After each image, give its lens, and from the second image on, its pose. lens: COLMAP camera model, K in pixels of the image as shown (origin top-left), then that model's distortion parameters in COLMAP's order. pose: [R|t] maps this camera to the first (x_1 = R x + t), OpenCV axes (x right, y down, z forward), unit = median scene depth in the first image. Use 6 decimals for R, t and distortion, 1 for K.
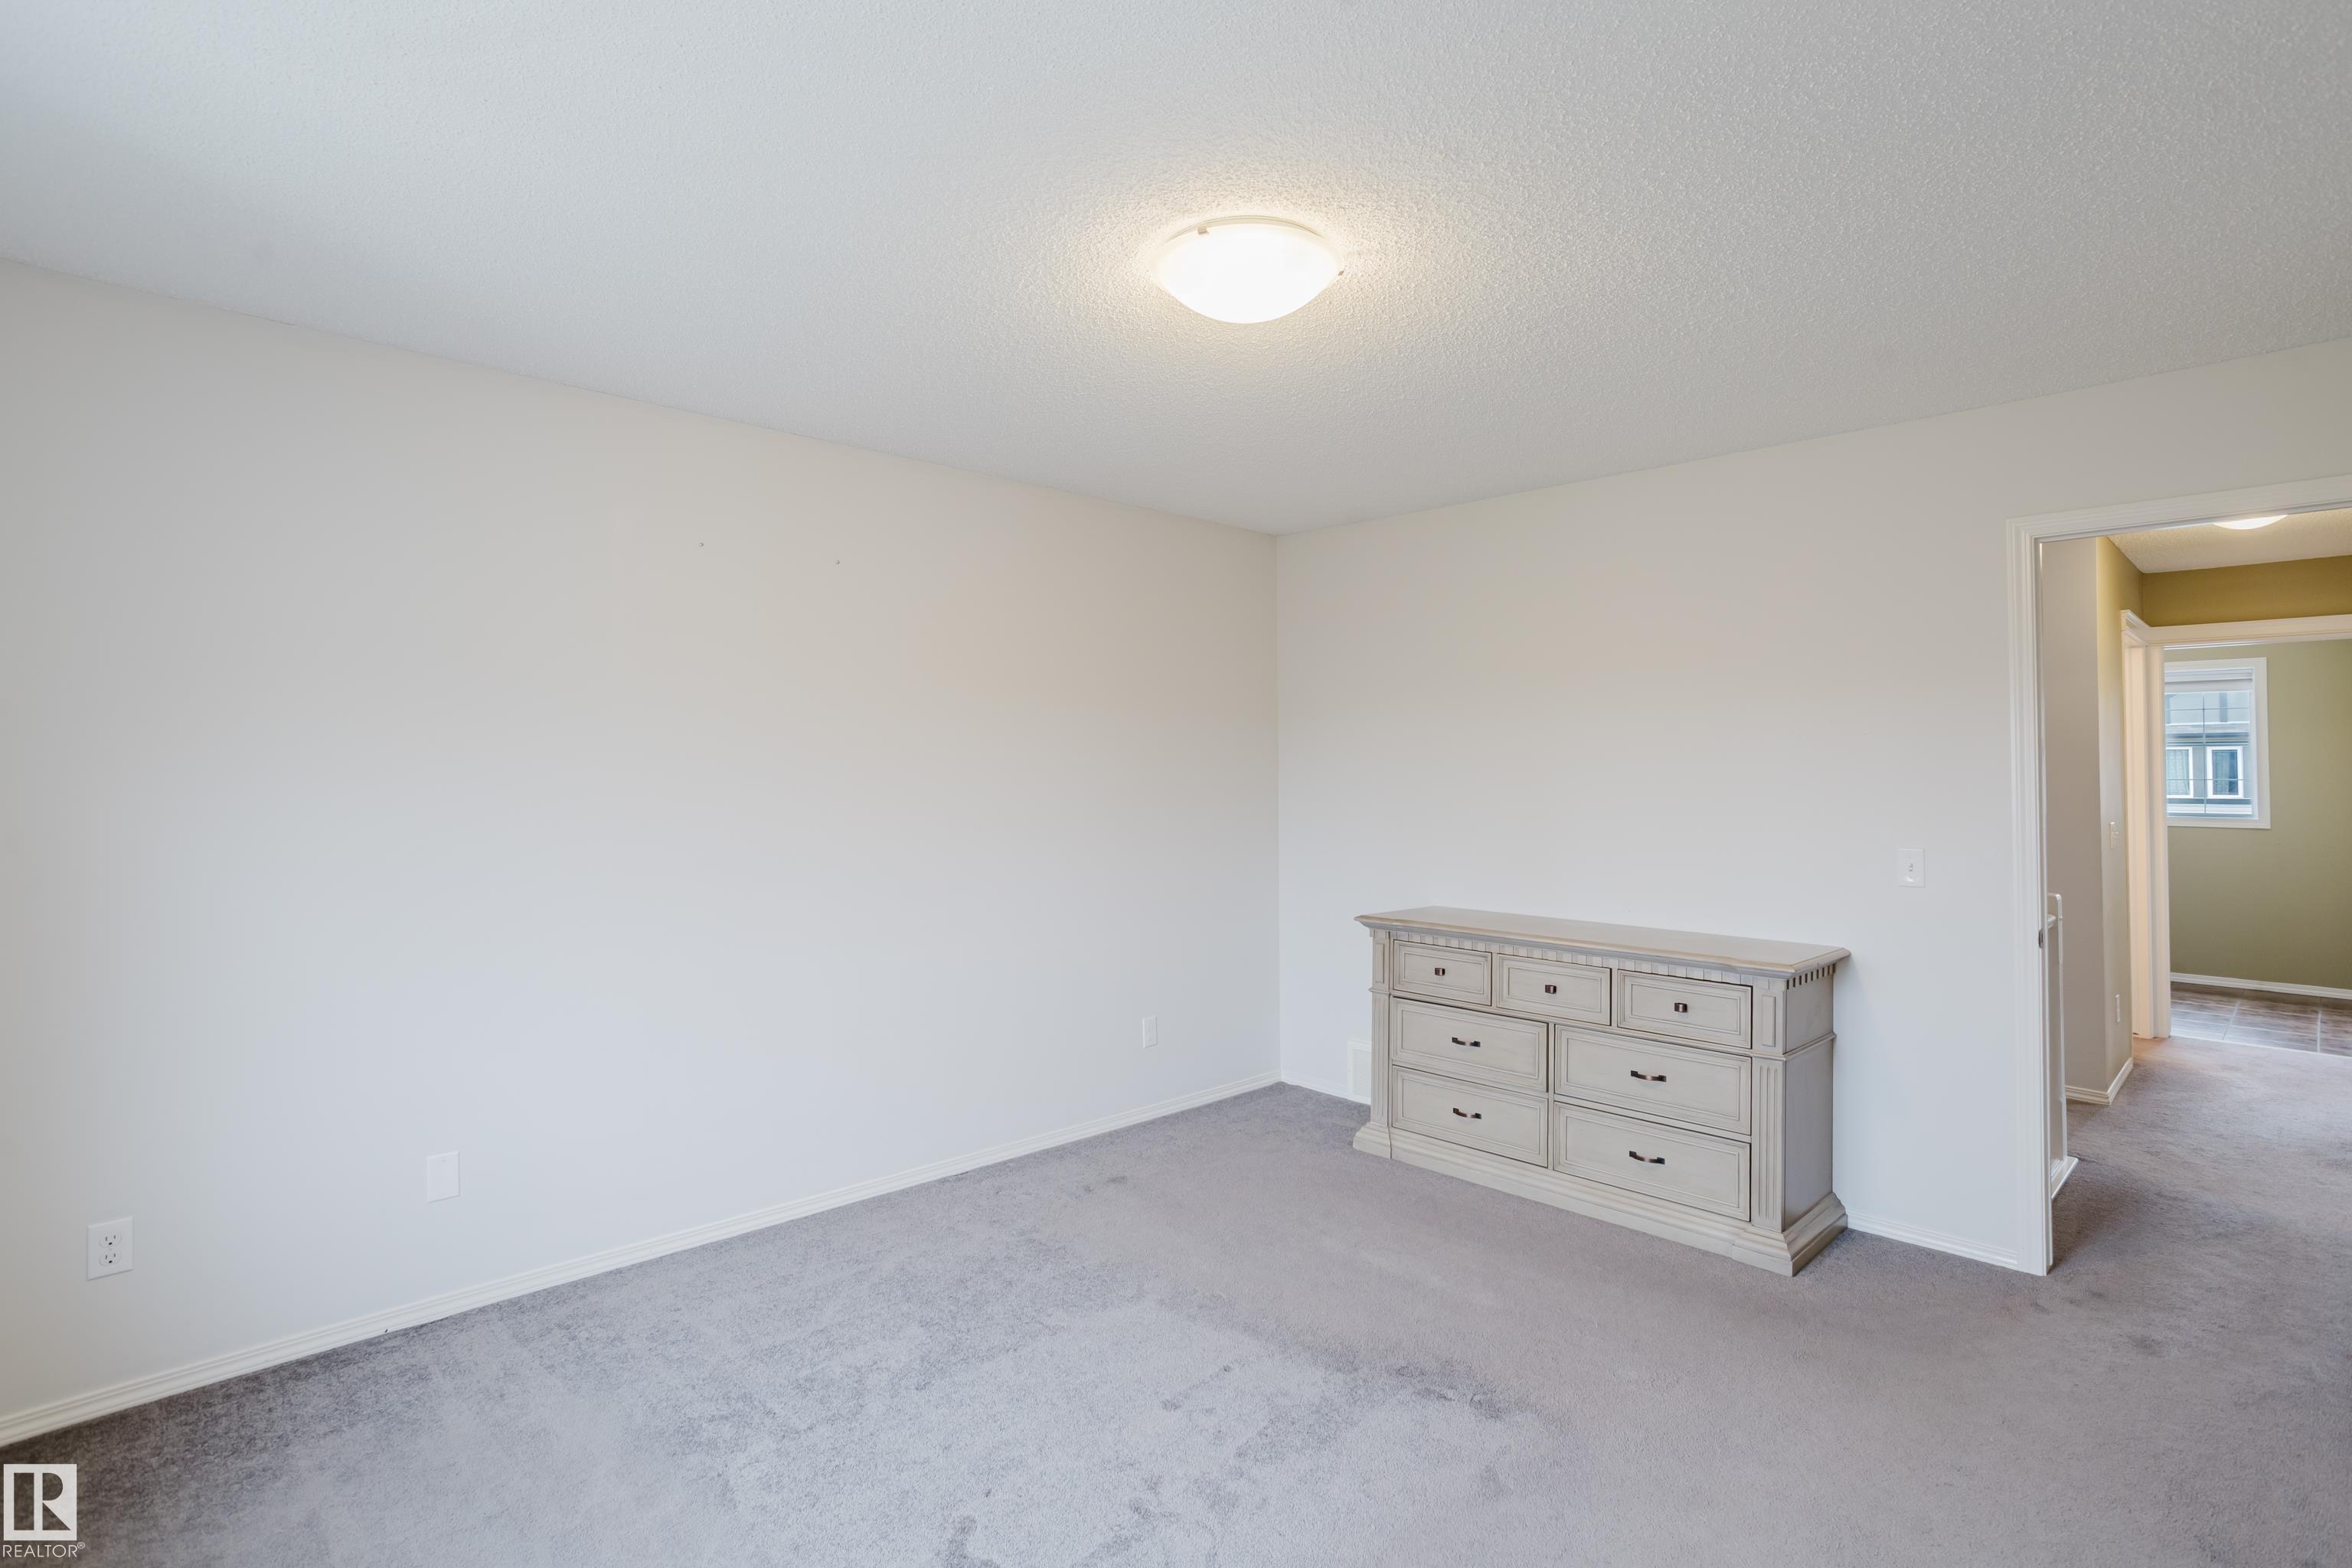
lens RADIAL K [[1124.6, 0, 1176.5], [0, 1124.6, 770.7], [0, 0, 1]] dist [-0.025022, 0.013979]
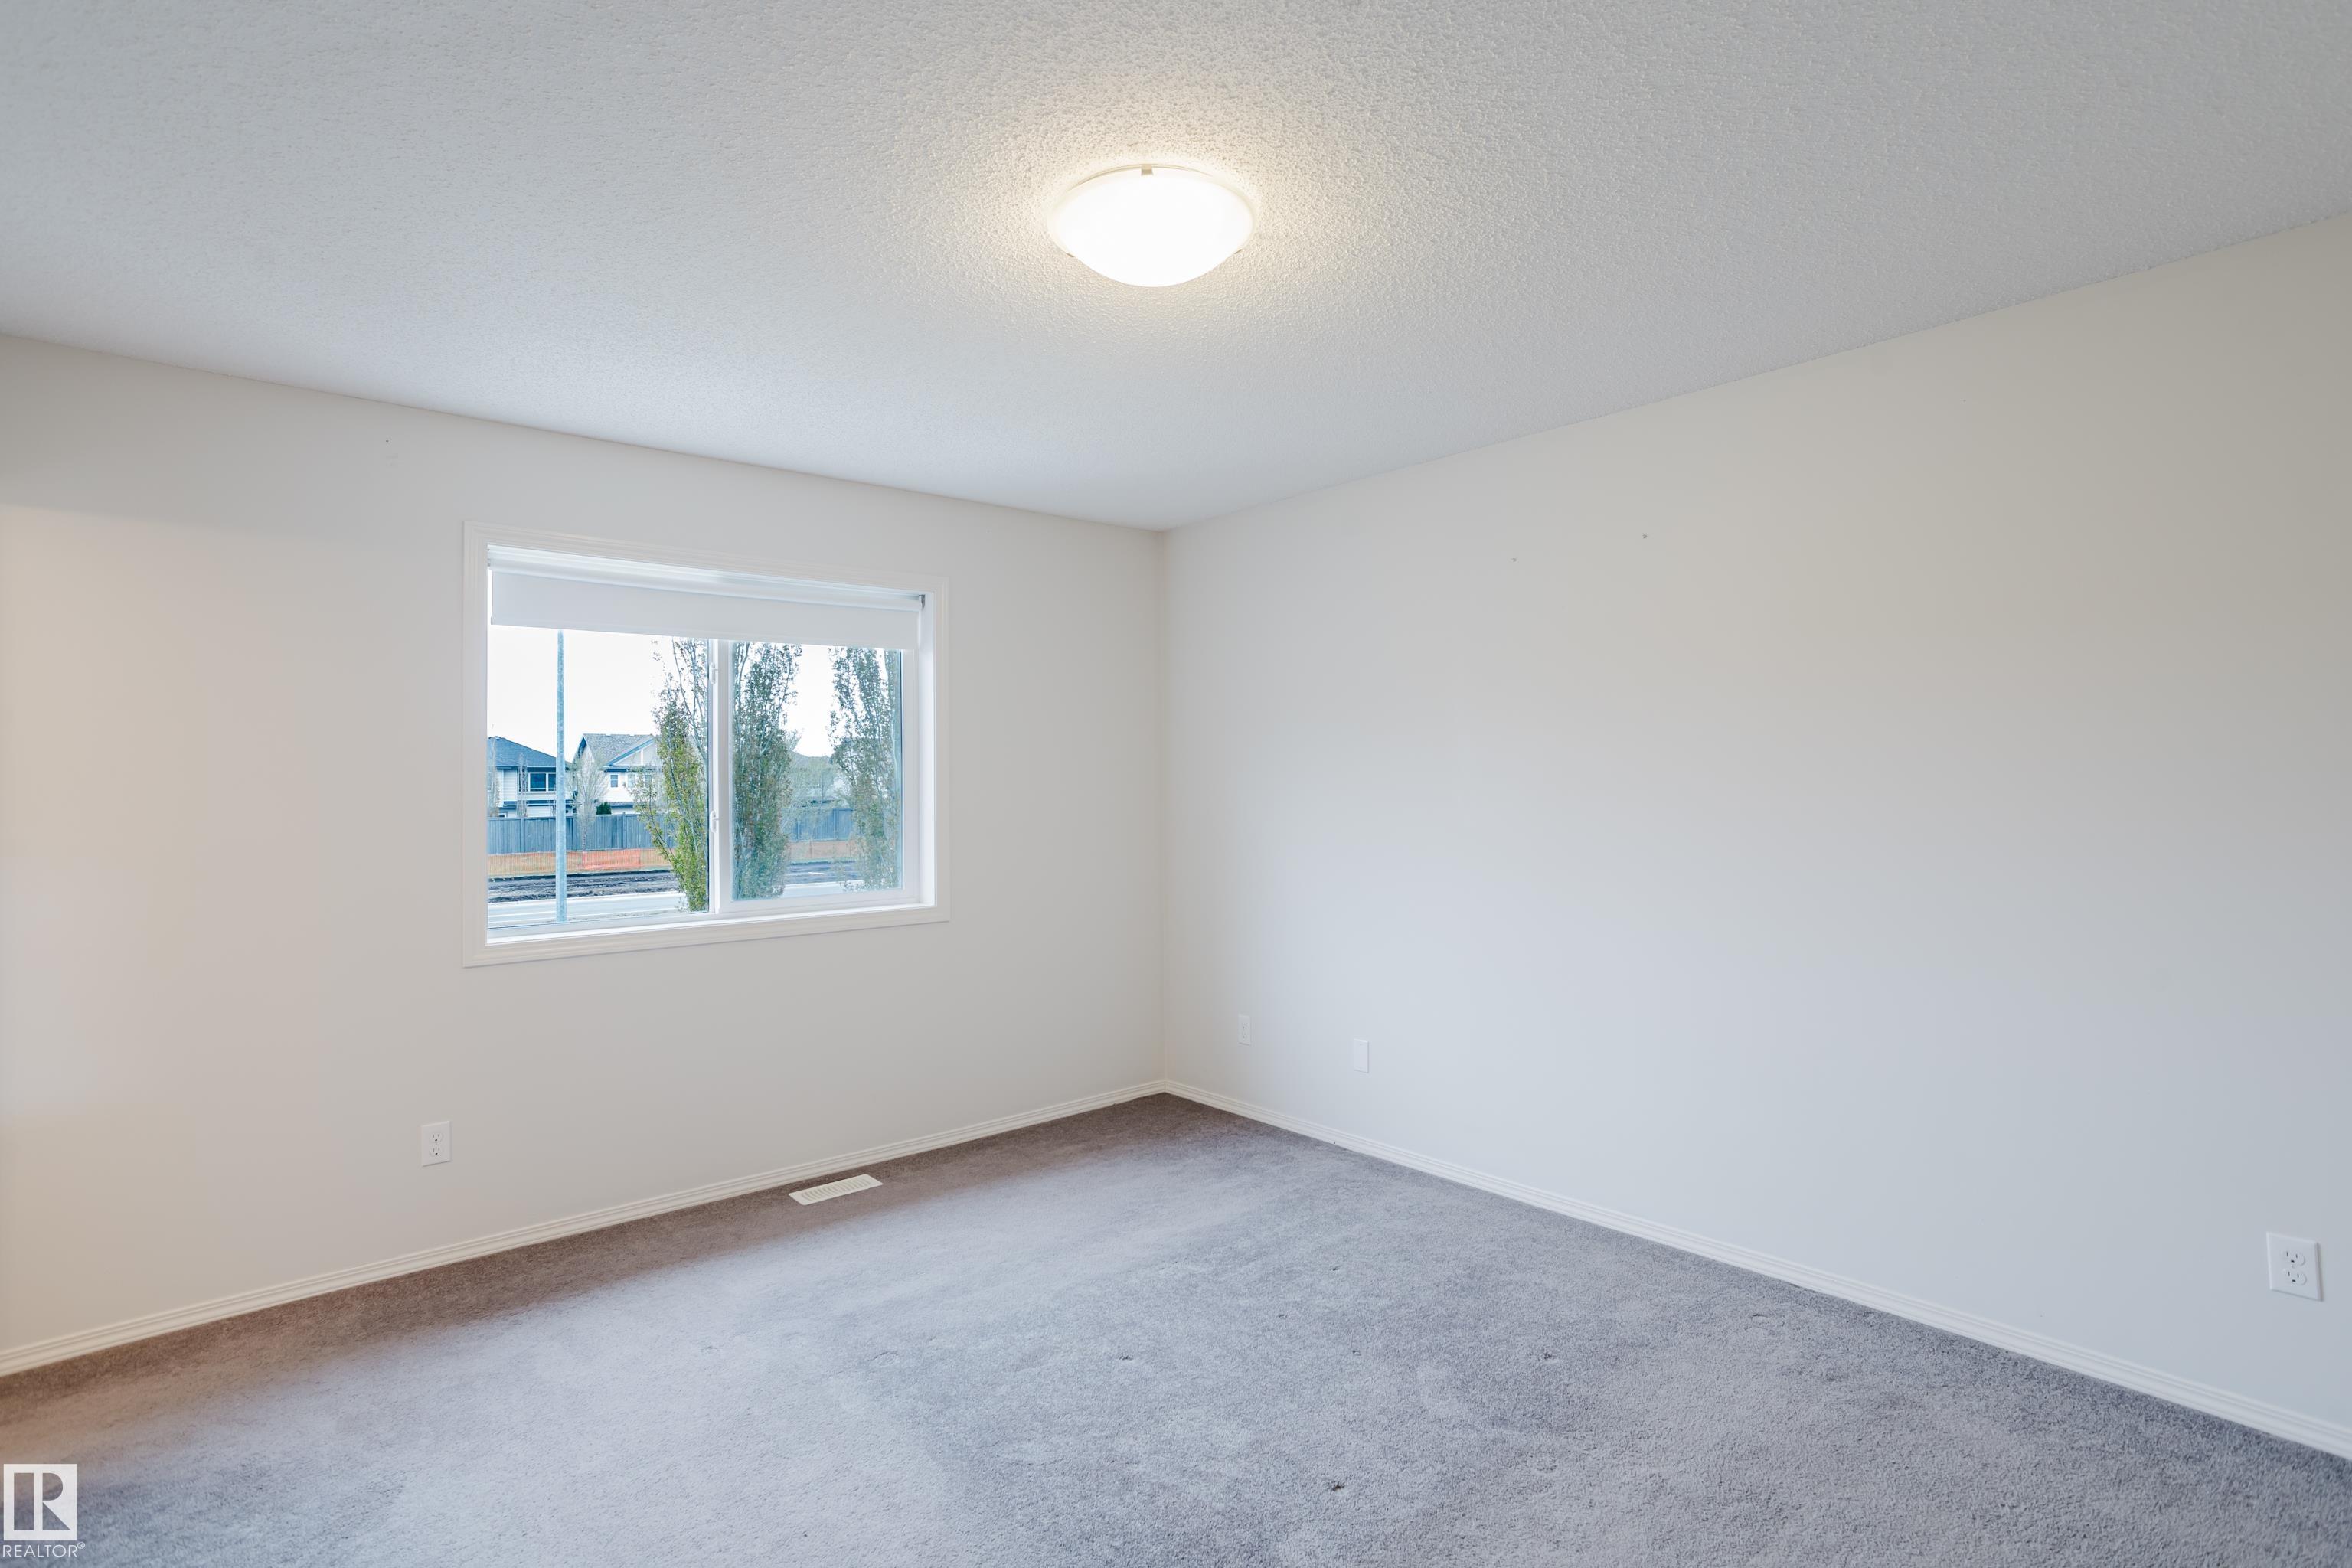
lens RADIAL K [[1146.3, 0, 1197.9], [0, 1146.3, 789.5], [0, 0, 1]] dist [-0.047190, 0.031762]
pose [[-0.055544, 0.004775, -0.998445, 0.863396], [0.021324, 0.999766, 0.003595, 0.014598], [0.998229, -0.021091, -0.055633, 0.931573]]
